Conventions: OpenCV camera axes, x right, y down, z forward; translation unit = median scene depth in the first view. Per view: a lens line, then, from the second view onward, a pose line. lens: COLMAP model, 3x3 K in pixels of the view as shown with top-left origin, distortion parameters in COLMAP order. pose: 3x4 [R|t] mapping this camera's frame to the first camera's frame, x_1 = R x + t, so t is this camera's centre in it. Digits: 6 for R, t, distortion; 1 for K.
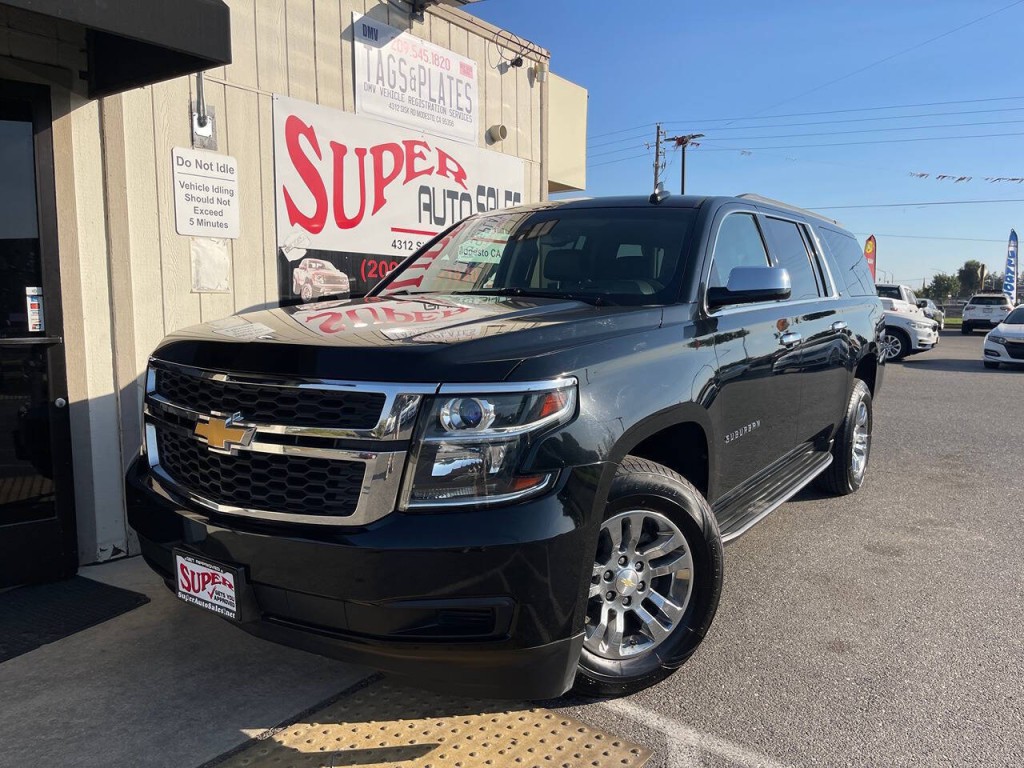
lens RADIAL K [[775.7, 0, 509.9], [0, 775.7, 388.8], [0, 0, 1]] dist [0.067474, -0.087730]
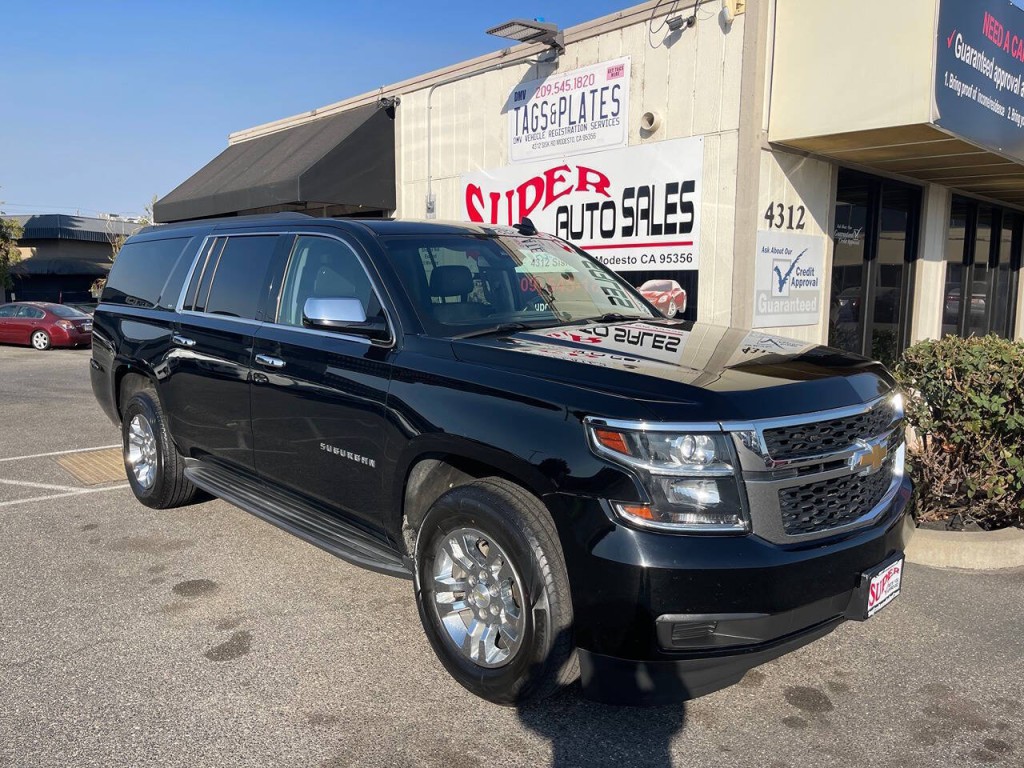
lens RADIAL K [[771.9, 0, 511.0], [0, 771.9, 378.2], [0, 0, 1]] dist [0.067144, -0.090335]
pose [[-0.190498, 0.111668, -0.975316, 1.150194], [-0.118431, 0.983639, 0.135753, -0.188249], [0.974518, 0.141368, -0.174156, 1.341956]]
